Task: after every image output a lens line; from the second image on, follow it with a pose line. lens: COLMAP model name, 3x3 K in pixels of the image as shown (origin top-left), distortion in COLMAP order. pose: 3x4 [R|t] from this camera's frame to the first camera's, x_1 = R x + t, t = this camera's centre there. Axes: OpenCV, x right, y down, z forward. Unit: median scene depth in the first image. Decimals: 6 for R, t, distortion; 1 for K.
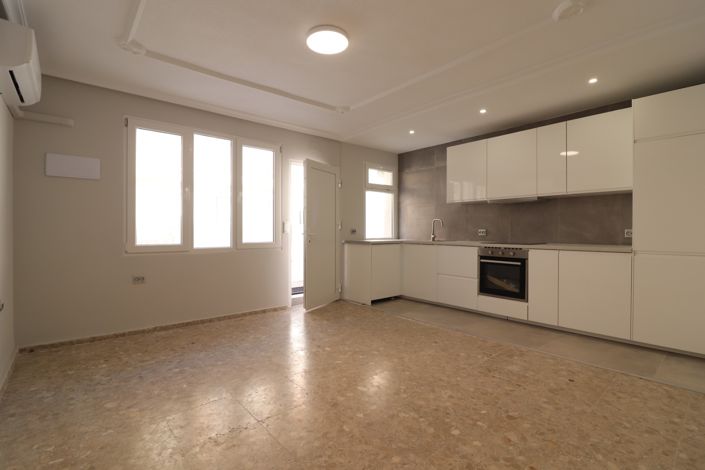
lens RADIAL K [[328.4, 0, 348.7], [0, 328.4, 233.7], [0, 0, 1]] dist [-0.004863, -0.007861]
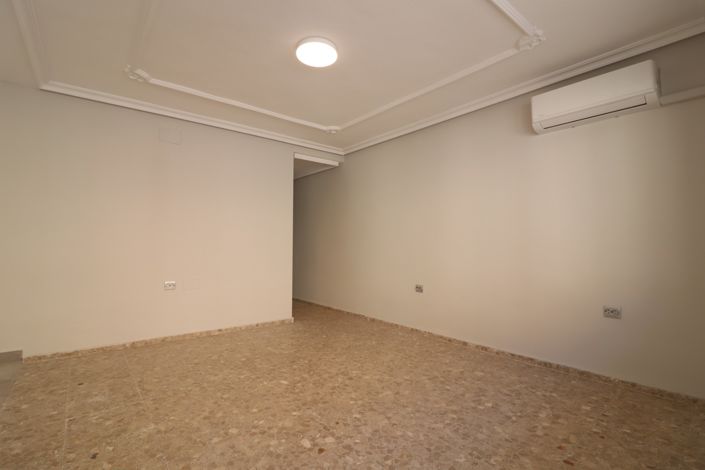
lens RADIAL K [[328.4, 0, 353.7], [0, 328.4, 233.1], [0, 0, 1]] dist [-0.004863, -0.007861]
pose [[-0.999957, -0.005774, 0.007189, -0.157364], [-0.005967, 0.999616, -0.027073, -0.006717], [-0.007030, -0.027115, -0.999608, 1.663306]]
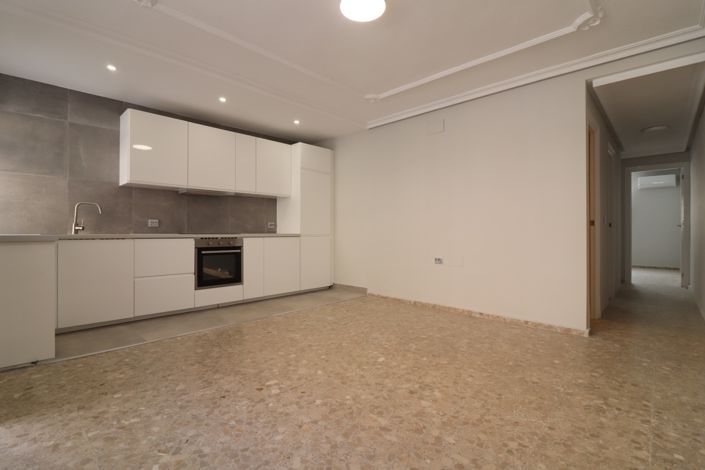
lens RADIAL K [[328.4, 0, 350.2], [0, 328.4, 232.4], [0, 0, 1]] dist [-0.004863, -0.007861]
pose [[-0.107948, -0.004676, 0.994146, -0.807522], [0.008485, 0.999948, 0.005625, 0.031832], [-0.994120, 0.009042, -0.107903, 0.949540]]
